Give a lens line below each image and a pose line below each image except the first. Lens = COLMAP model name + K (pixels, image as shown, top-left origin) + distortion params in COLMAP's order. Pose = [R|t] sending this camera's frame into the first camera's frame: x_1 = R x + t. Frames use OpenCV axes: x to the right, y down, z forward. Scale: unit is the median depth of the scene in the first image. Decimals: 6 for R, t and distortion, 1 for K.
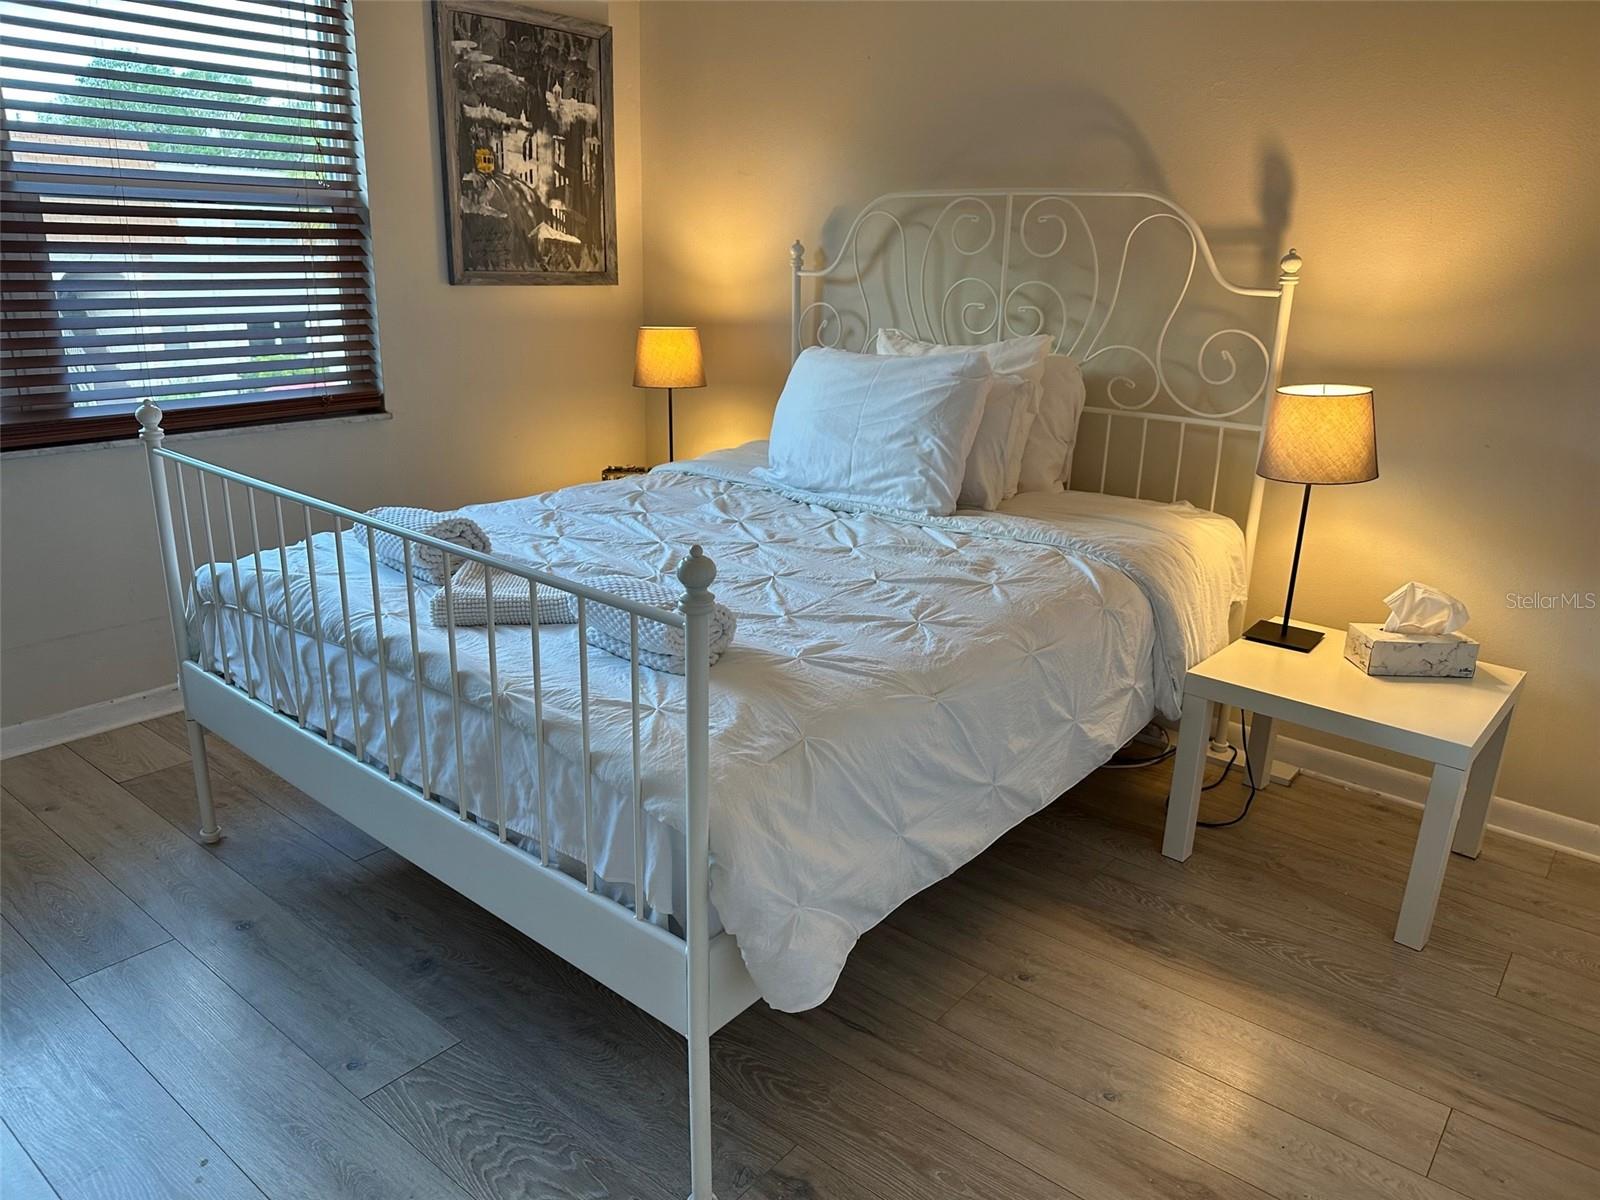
lens RADIAL K [[1128.0, 0, 800.0], [0, 1128.0, 600.0], [0, 0, 1]] dist [0.076777, -0.131575]
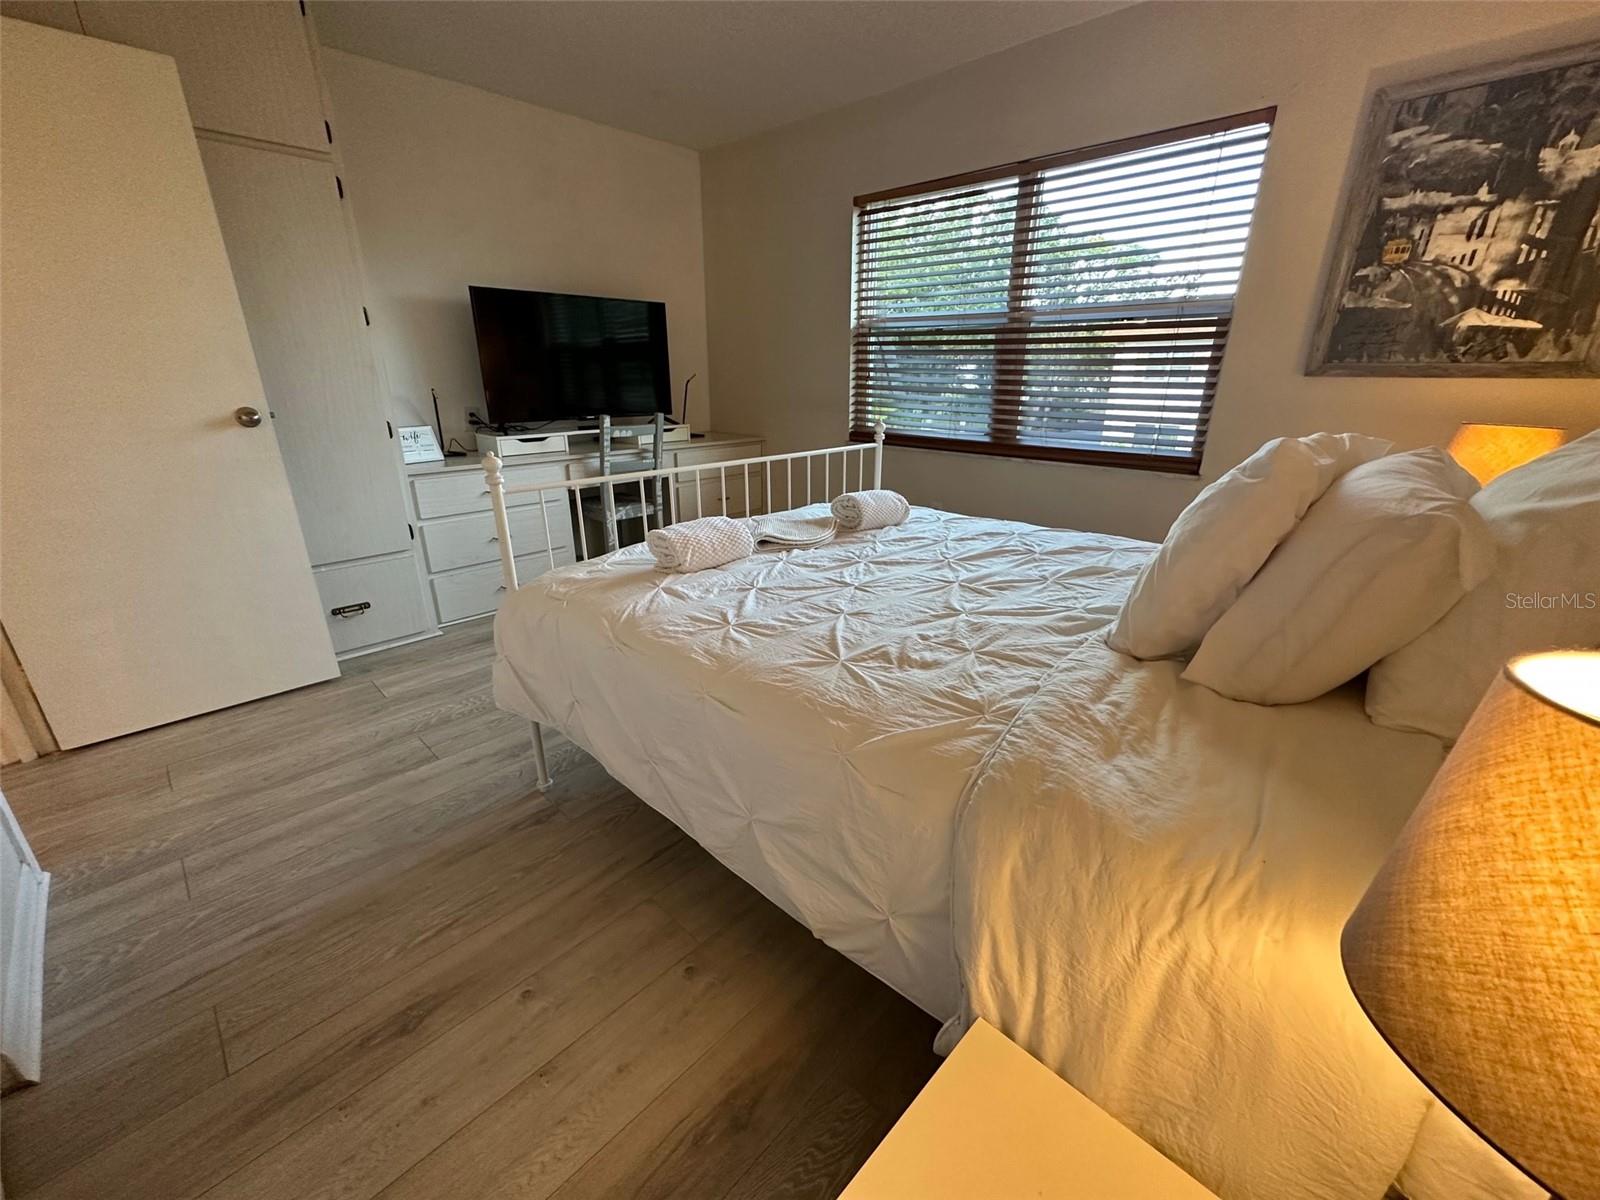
lens RADIAL K [[641.3, 0, 800.0], [0, 641.3, 600.0], [0, 0, 1]] dist [-0.000303, 0.000330]
pose [[-0.075191, 0.312284, -0.947009, 0.393577], [-0.304269, 0.897221, 0.320024, -0.129595], [0.949614, 0.312208, 0.027555, 0.578002]]
